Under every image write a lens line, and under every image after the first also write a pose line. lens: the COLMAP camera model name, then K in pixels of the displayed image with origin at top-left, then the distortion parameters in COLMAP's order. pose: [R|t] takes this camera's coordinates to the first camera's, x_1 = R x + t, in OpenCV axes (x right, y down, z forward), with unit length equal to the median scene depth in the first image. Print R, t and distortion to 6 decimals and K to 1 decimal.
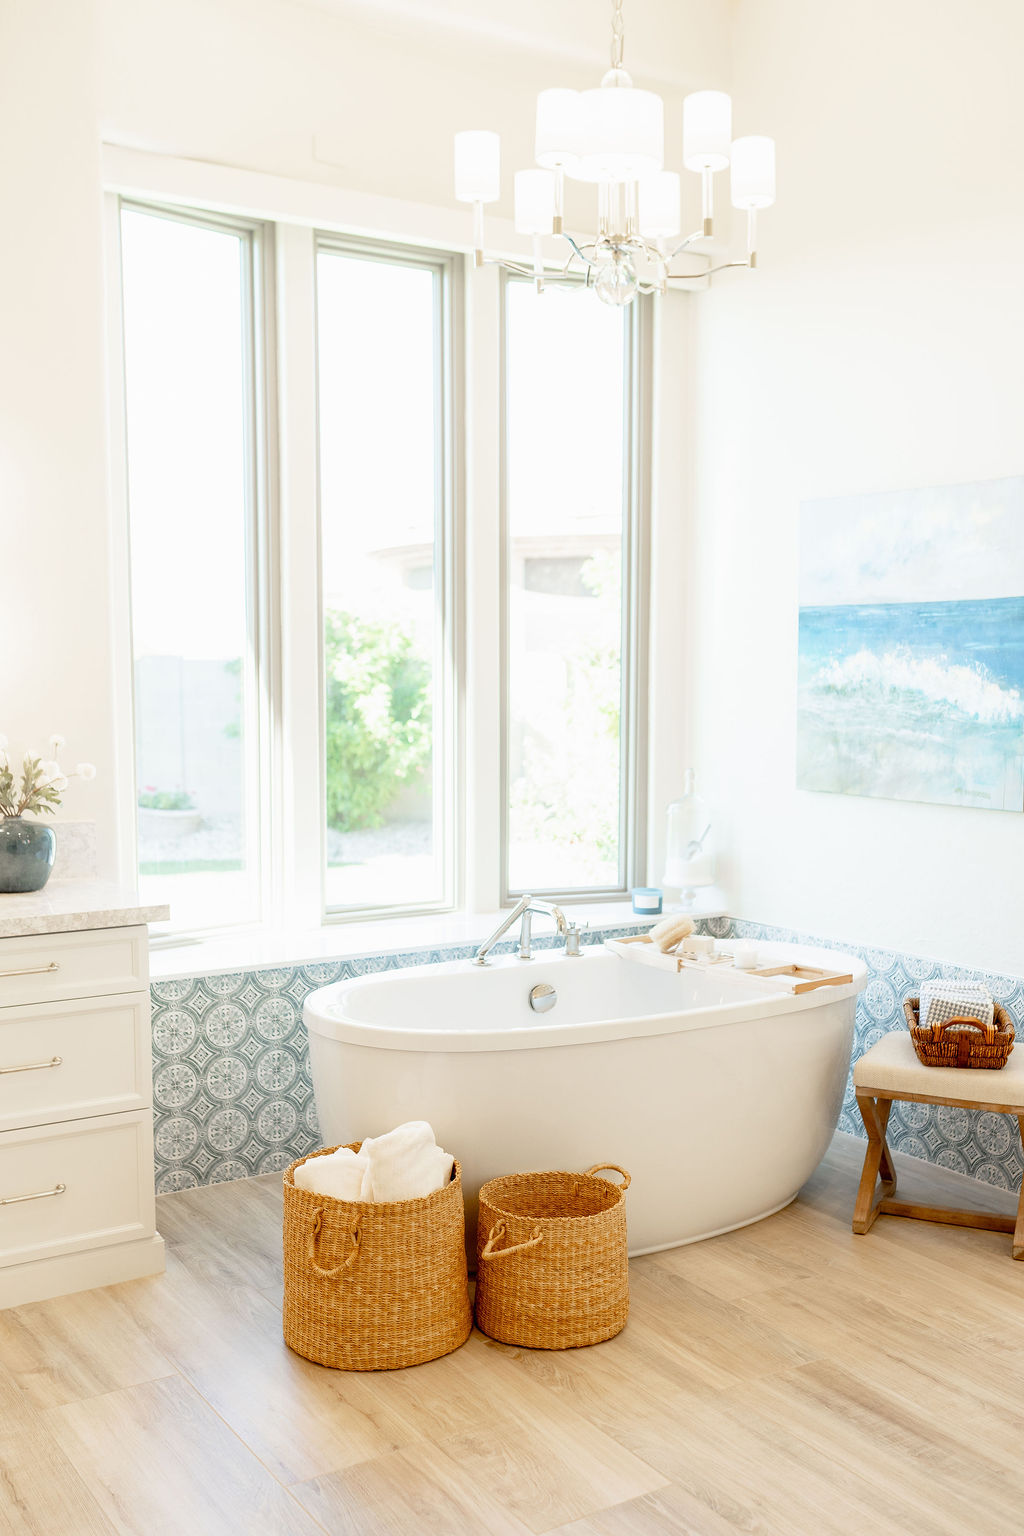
lens RADIAL K [[1554.1, 0, 540.3], [0, 1554.1, 809.0], [0, 0, 1]] dist [-0.006493, -0.006377]
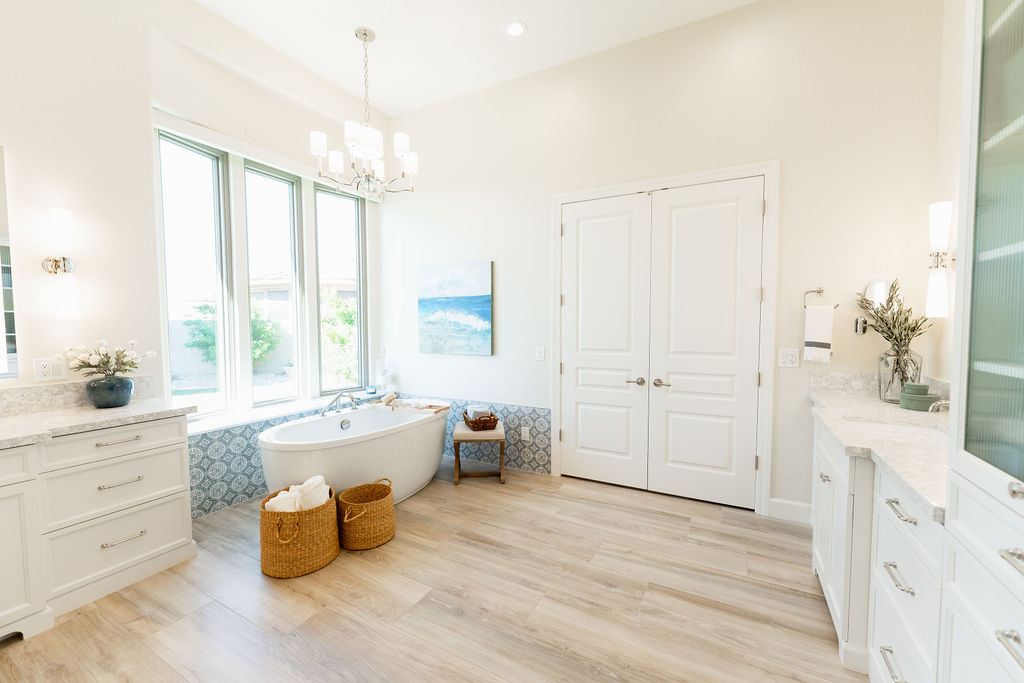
lens RADIAL K [[409.0, 0, 512.0], [0, 409.0, 341.5], [0, 0, 1]] dist [-0.000283, -0.000723]
pose [[0.880420, -0.026954, 0.473429, -0.085921], [0.050450, 0.998041, -0.036999, 0.006993], [-0.471504, 0.056459, 0.880055, 0.149042]]
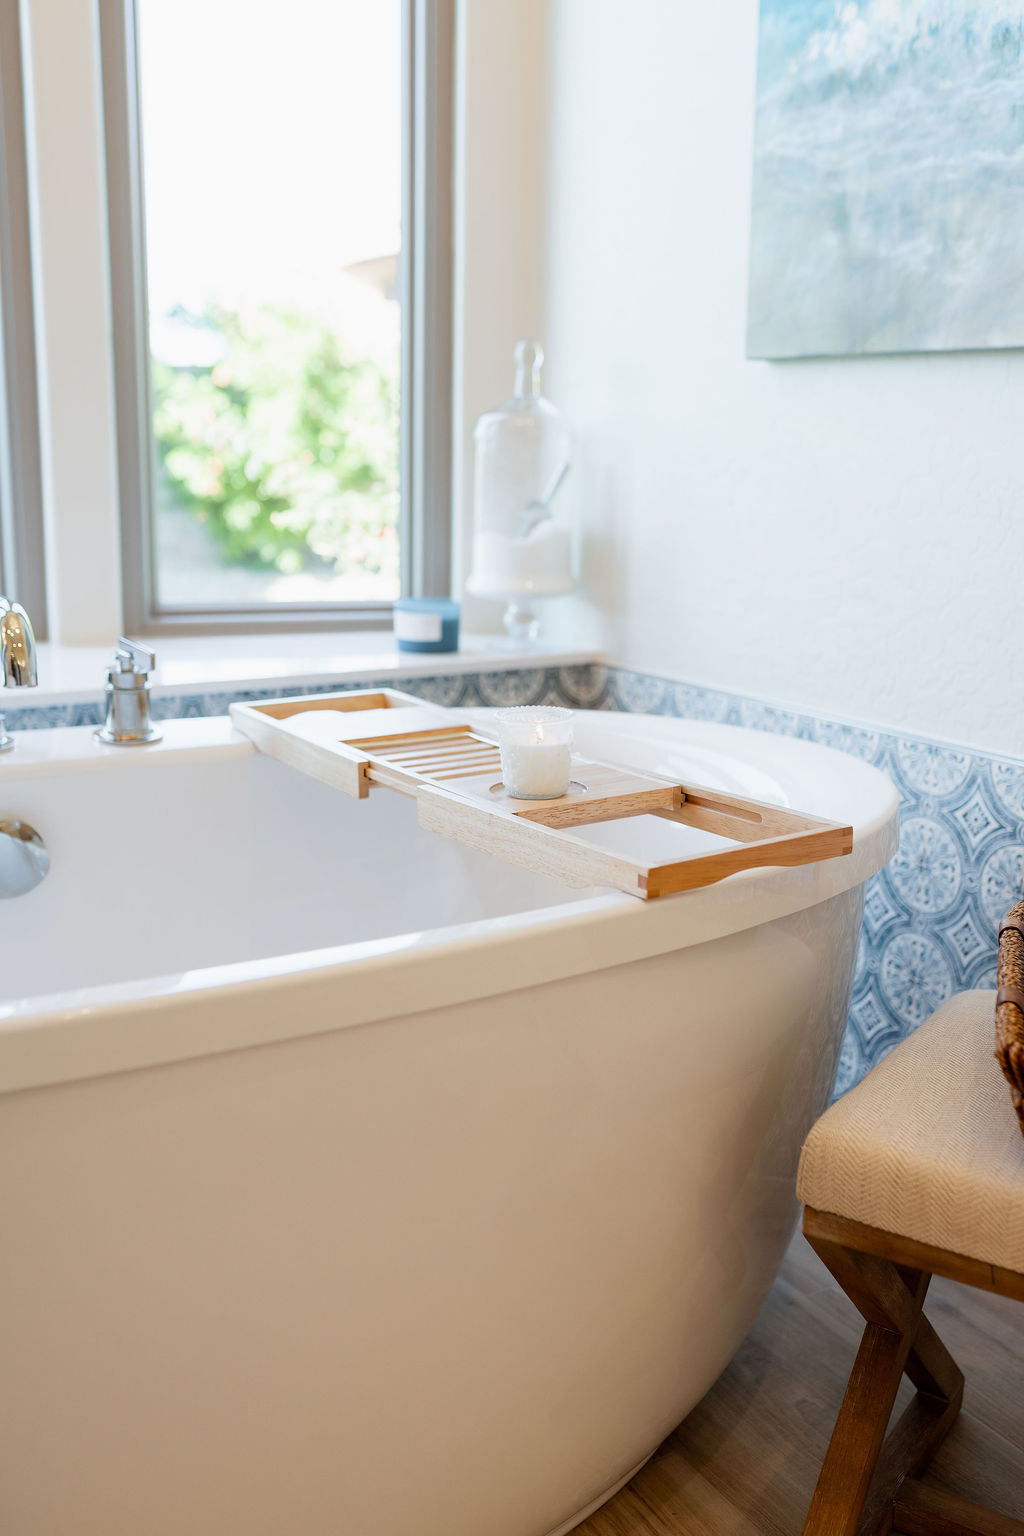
lens RADIAL K [[1524.1, 0, 513.4], [0, 1524.1, 755.3], [0, 0, 1]] dist [-0.002279, 0.020188]
pose [[0.999145, 0.019506, -0.036449, 0.135638], [-0.015283, 0.993507, 0.112744, 0.055290], [0.038412, -0.112090, 0.992955, 0.654790]]
